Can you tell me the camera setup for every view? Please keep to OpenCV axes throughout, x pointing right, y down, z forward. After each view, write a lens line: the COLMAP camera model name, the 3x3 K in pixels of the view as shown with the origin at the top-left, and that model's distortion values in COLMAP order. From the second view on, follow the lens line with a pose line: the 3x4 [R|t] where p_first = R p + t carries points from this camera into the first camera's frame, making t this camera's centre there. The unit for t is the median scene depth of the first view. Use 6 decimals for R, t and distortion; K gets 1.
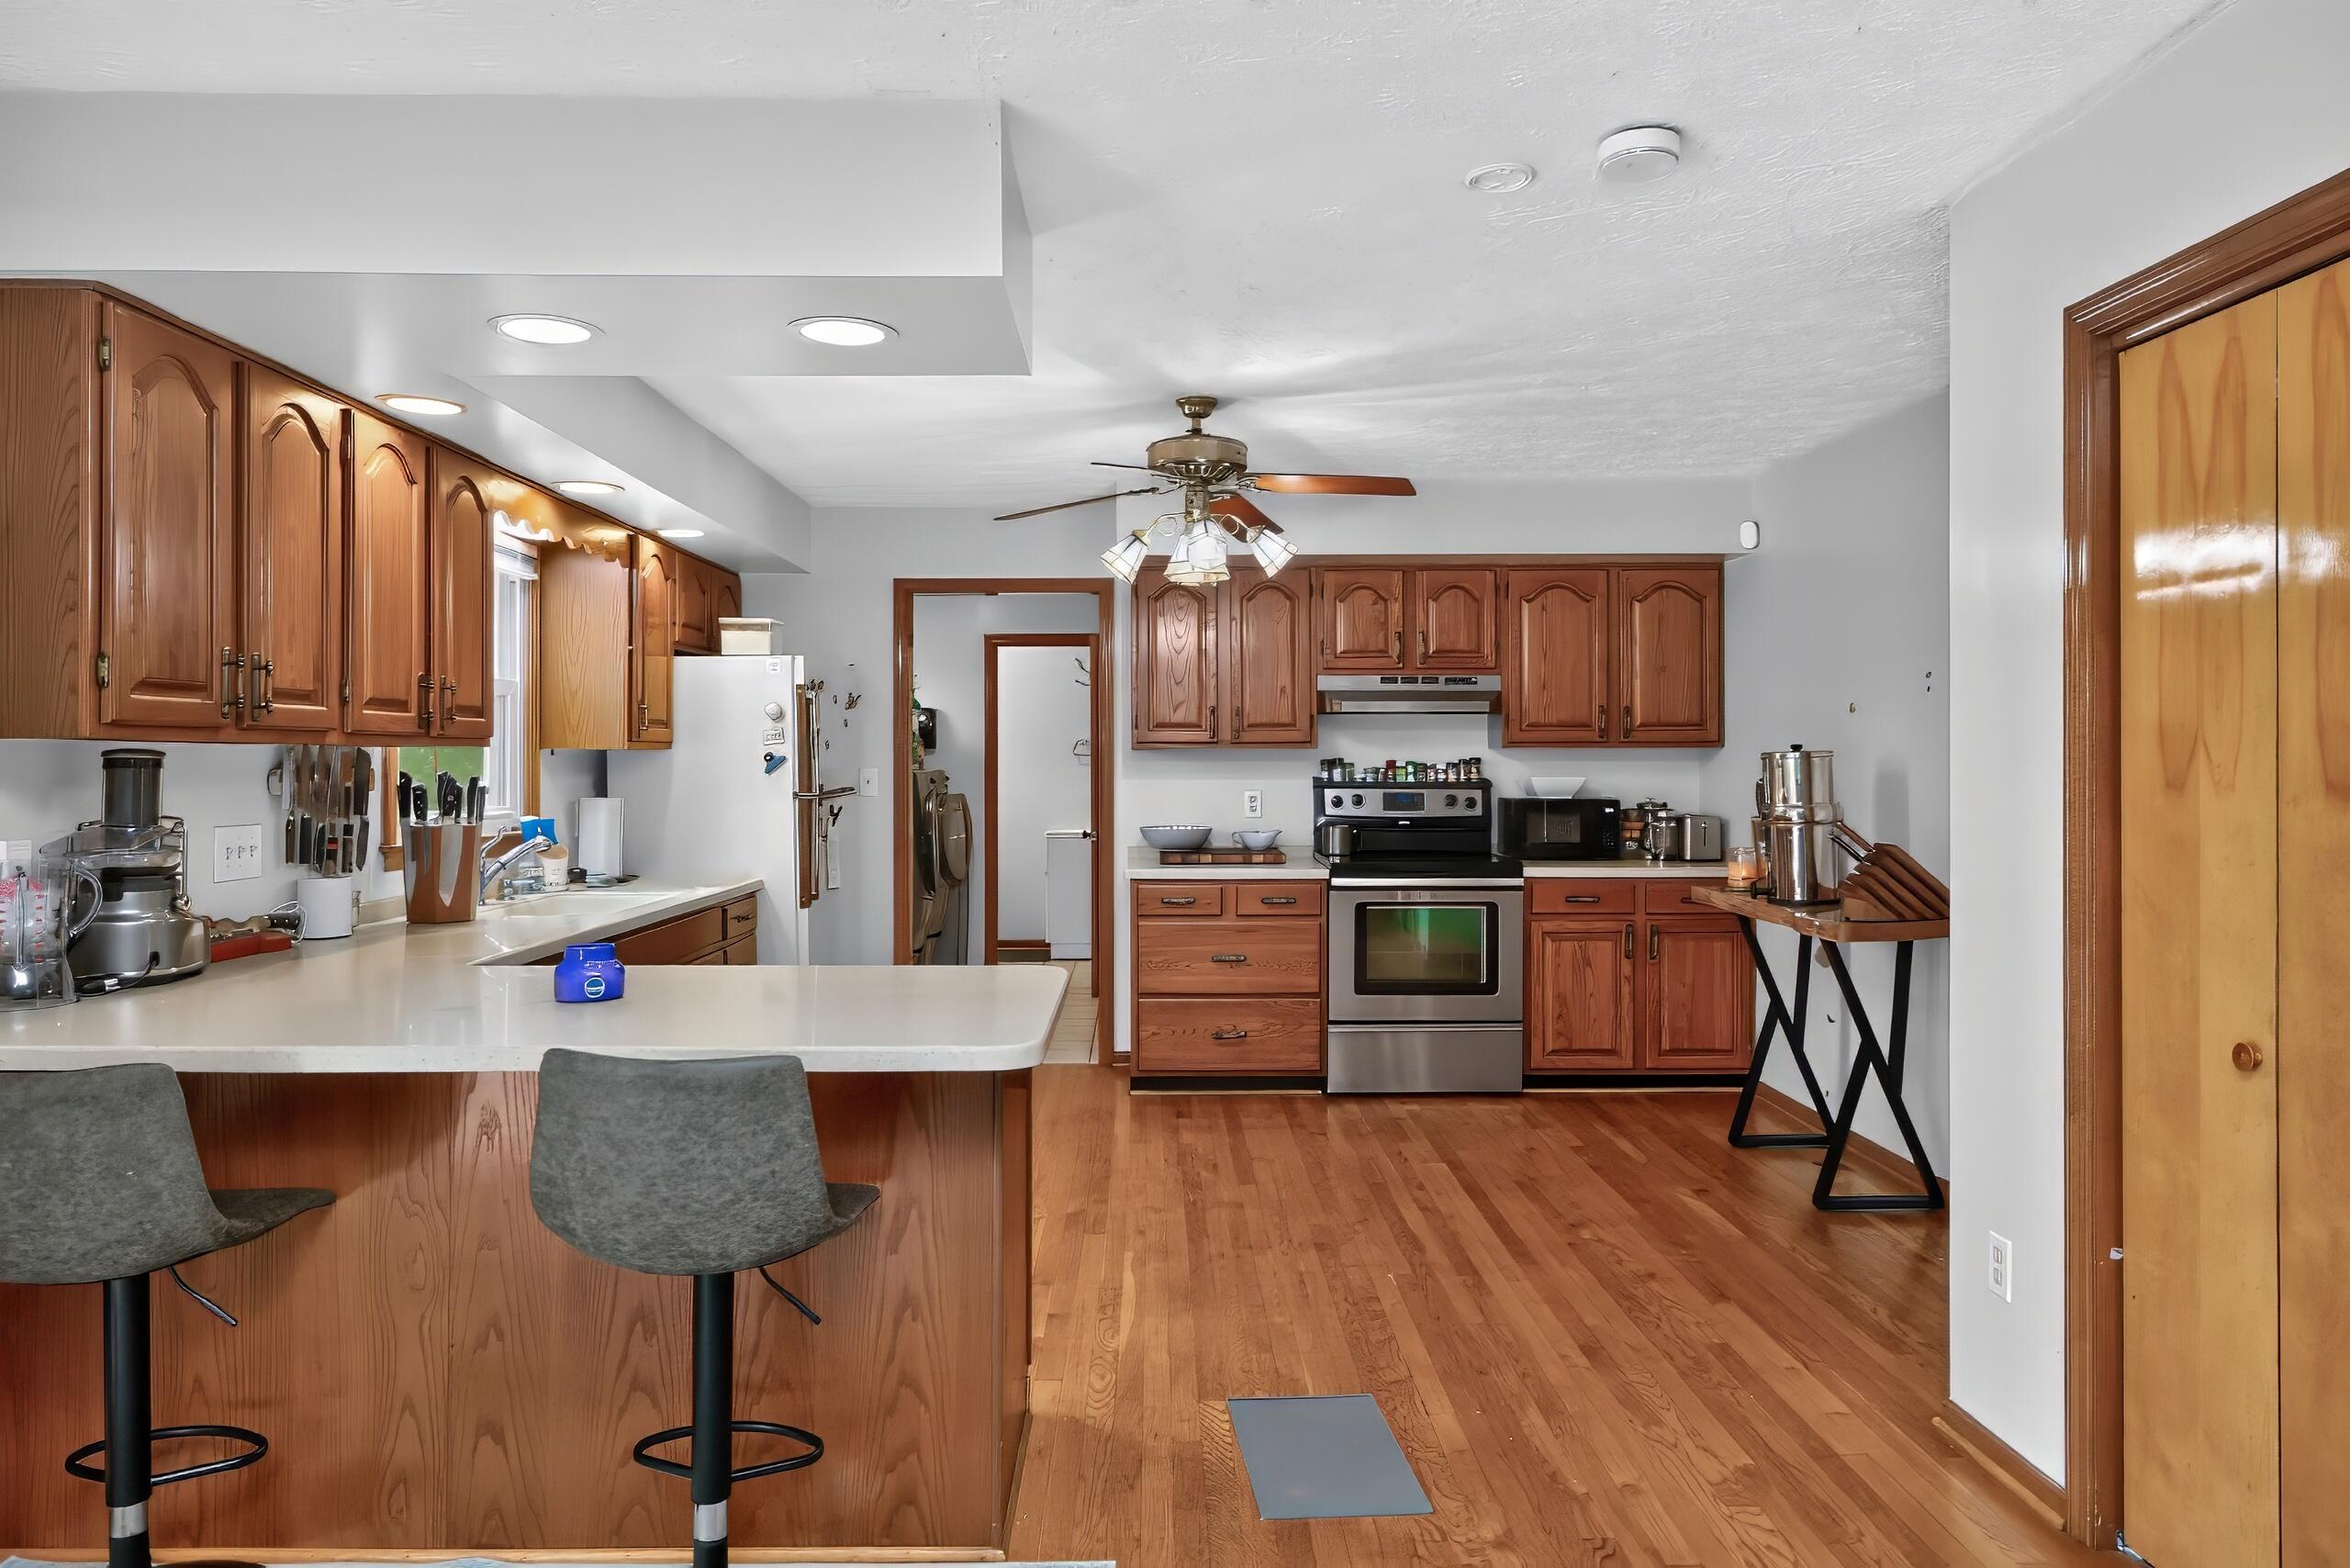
lens RADIAL K [[2329.2, 0, 1174.2], [0, 2329.2, 774.8], [0, 0, 1]] dist [-0.004863, 0.000000]
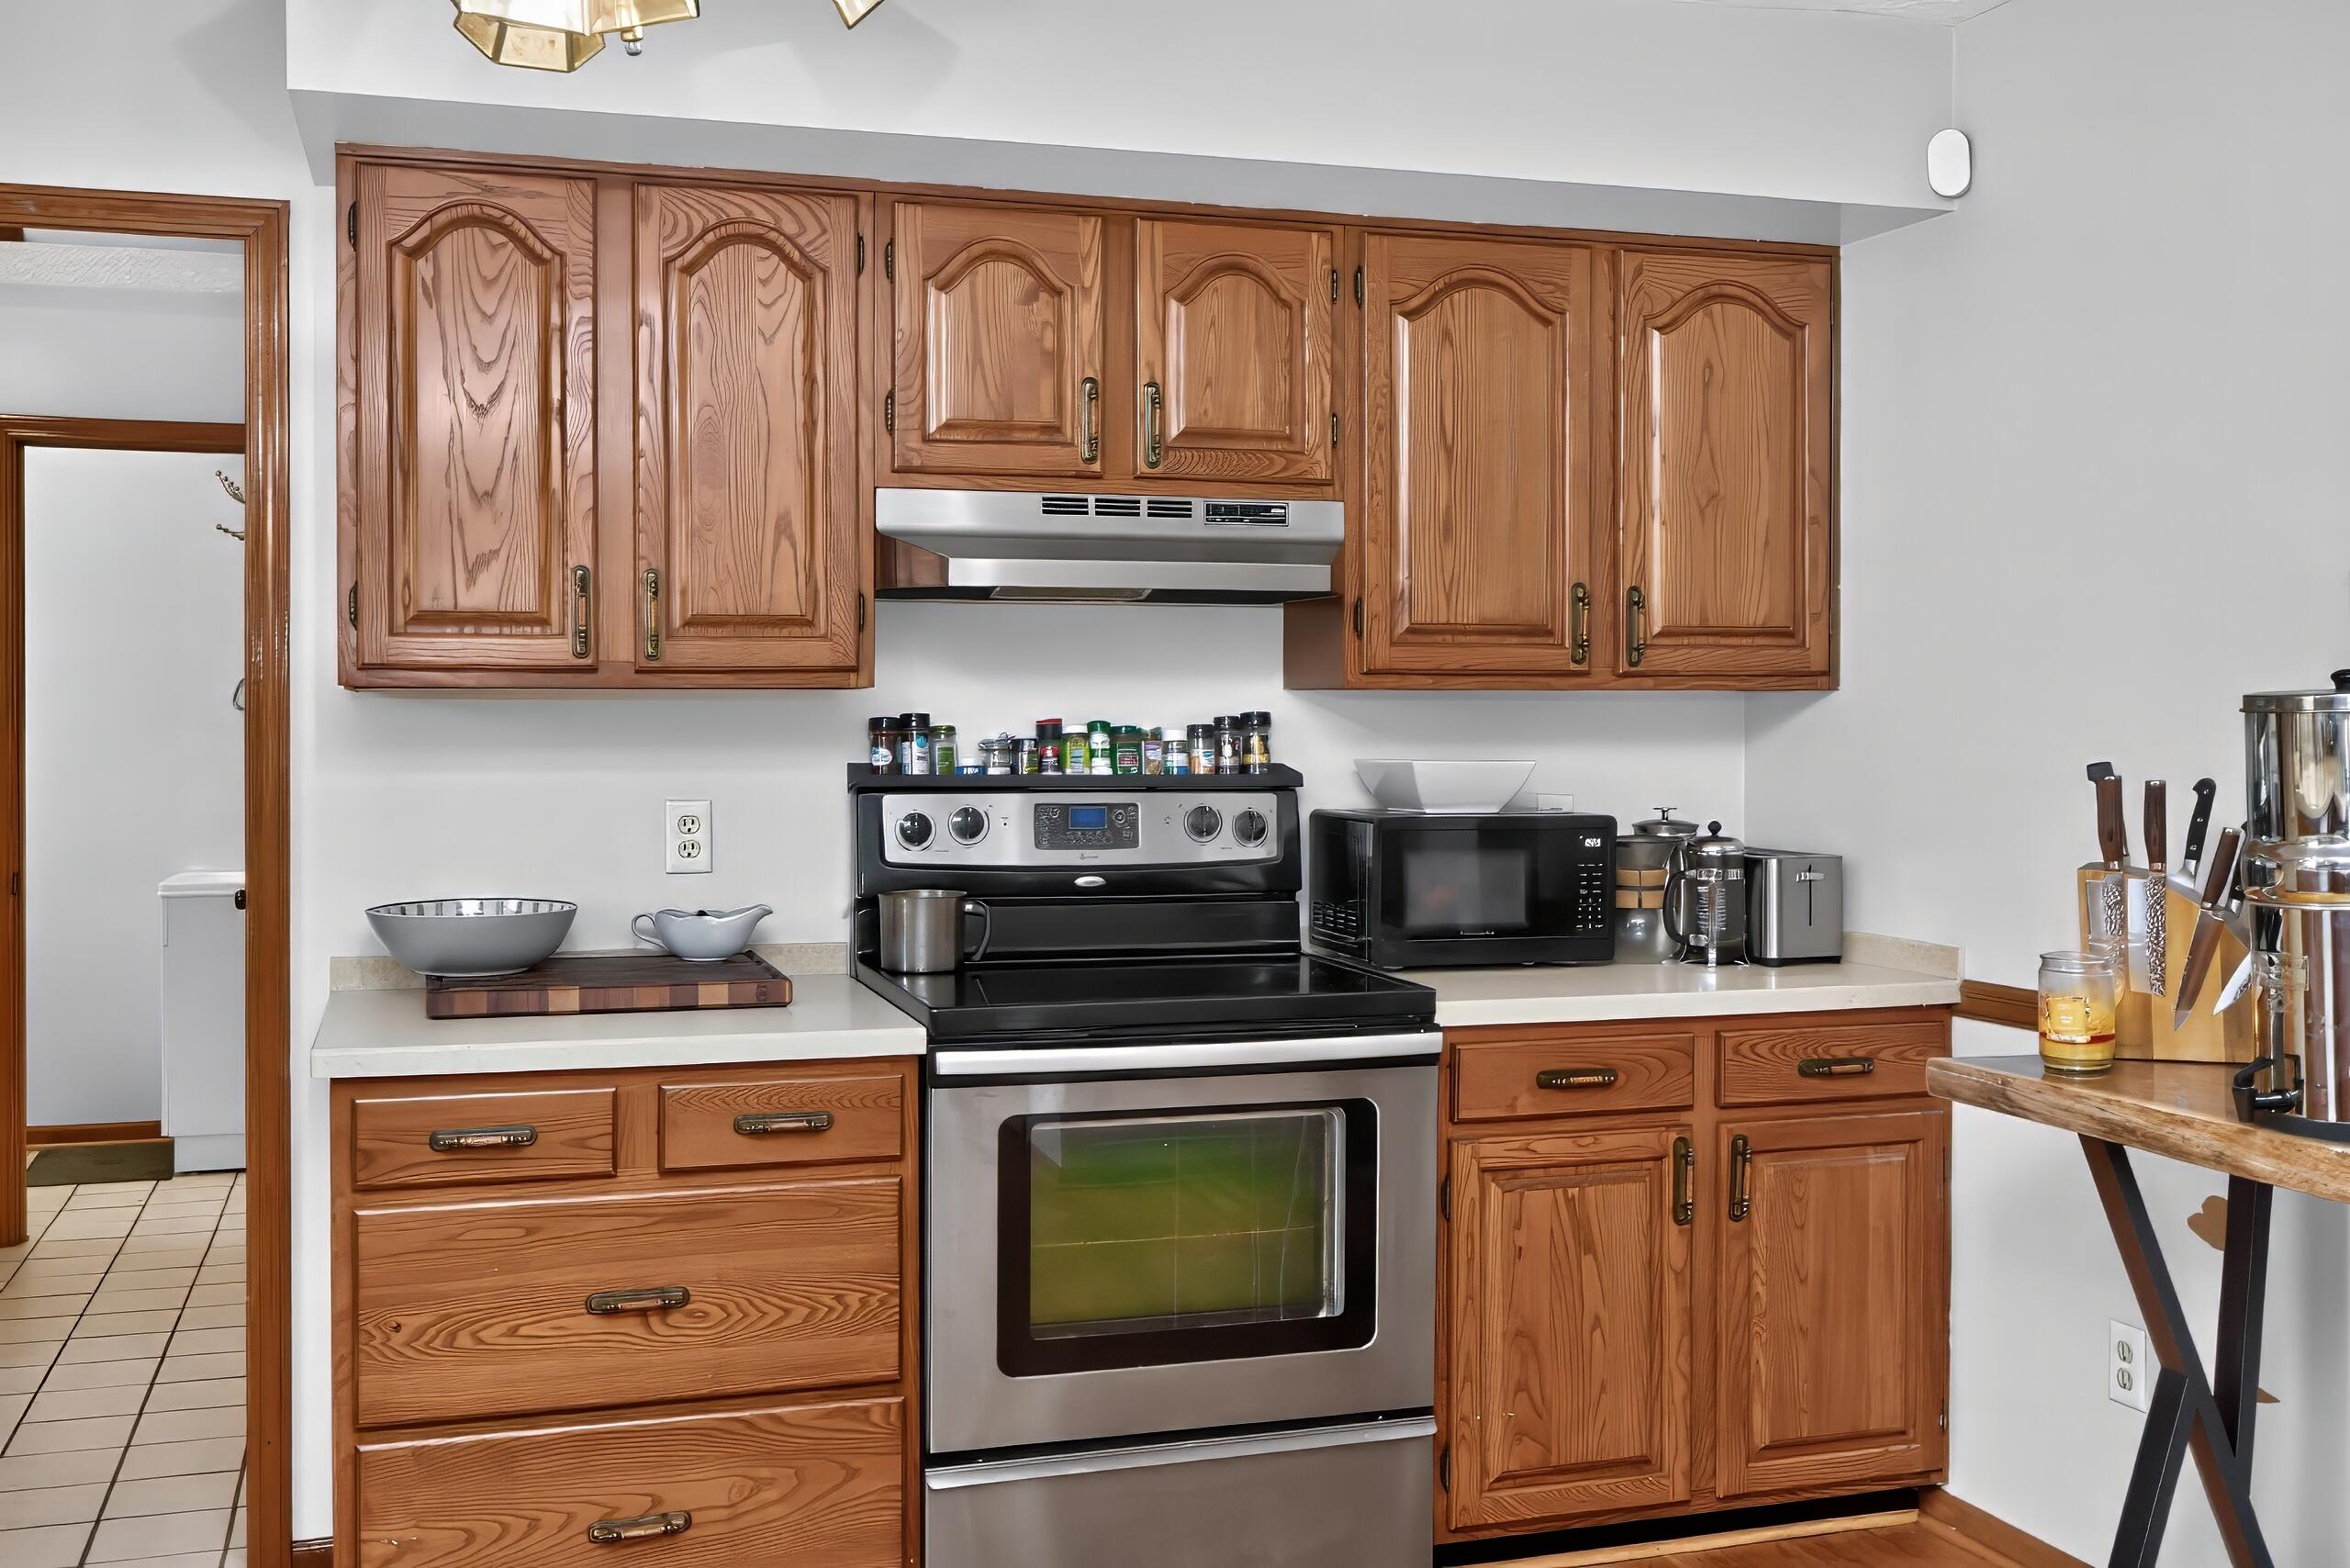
lens RADIAL K [[2329.2, 0, 1186.4], [0, 2329.2, 723.2], [0, 0, 1]] dist [-0.004863, 0.000000]
pose [[0.955359, -0.001398, 0.295446, -0.000355], [0.003159, 0.999980, -0.005485, -0.003559], [-0.295432, 0.006174, 0.955344, 0.634812]]
